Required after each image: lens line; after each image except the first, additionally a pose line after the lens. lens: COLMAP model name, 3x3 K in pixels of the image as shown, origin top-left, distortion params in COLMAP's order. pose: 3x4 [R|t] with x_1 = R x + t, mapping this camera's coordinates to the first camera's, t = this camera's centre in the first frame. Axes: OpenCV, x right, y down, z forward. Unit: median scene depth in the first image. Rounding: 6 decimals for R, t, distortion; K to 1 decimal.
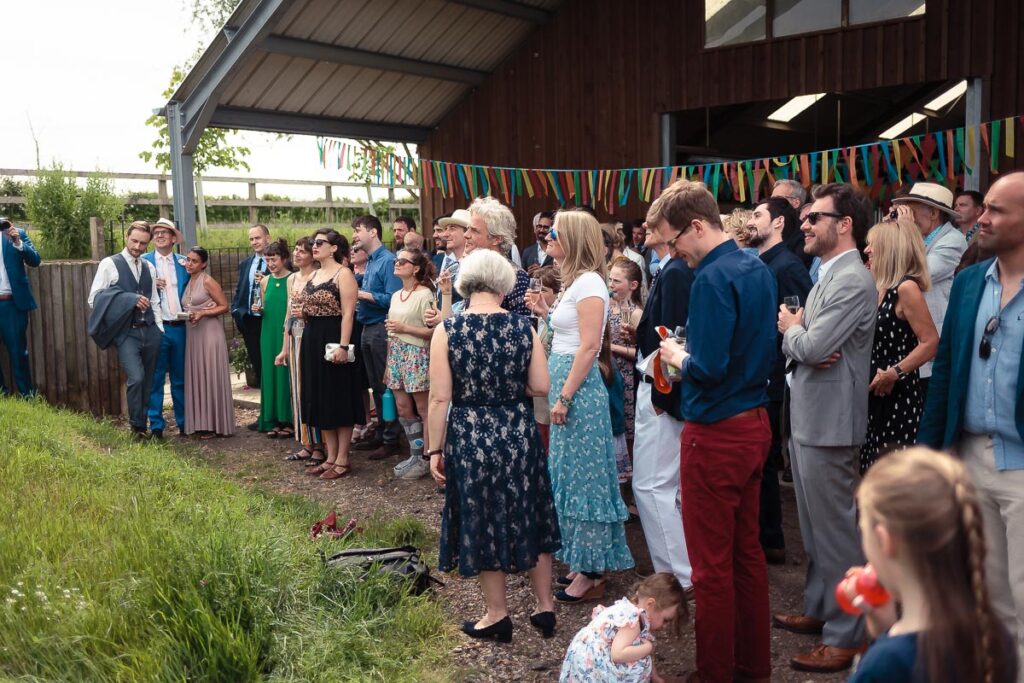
lens RADIAL K [[960.3, 0, 512.0], [0, 960.3, 341.5], [0, 0, 1]] dist [-0.019661, -0.003994]
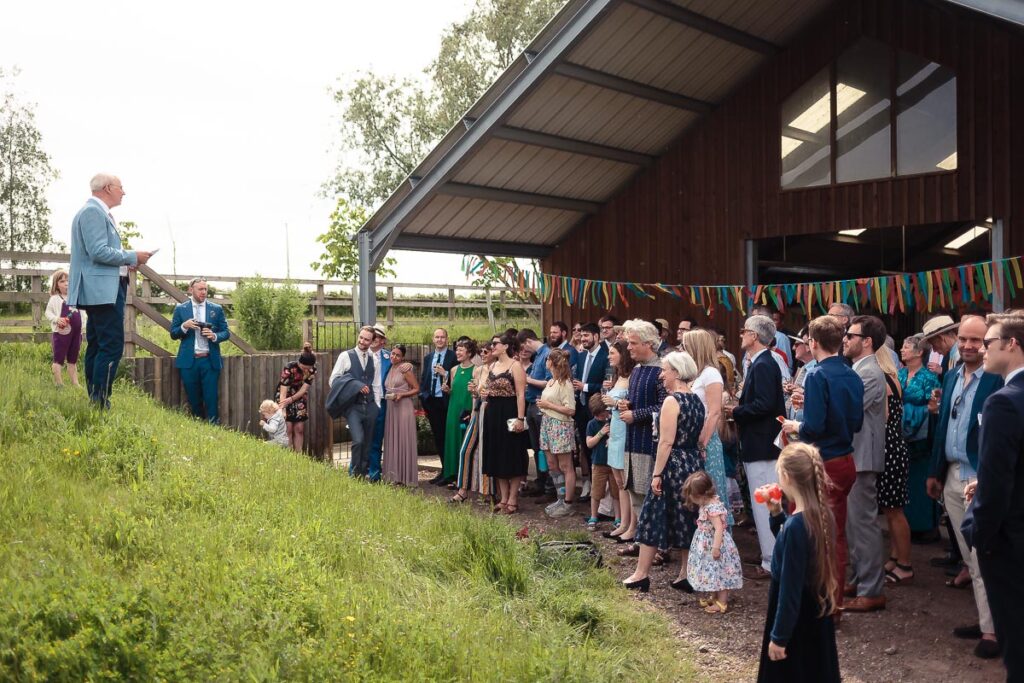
lens RADIAL K [[960.3, 0, 512.0], [0, 960.3, 341.5], [0, 0, 1]] dist [-0.019661, -0.003994]
pose [[0.996746, 0.012411, -0.079648, -0.049456], [-0.019980, 0.995282, -0.094947, 0.017531], [0.078094, 0.096230, 0.992291, -0.260389]]
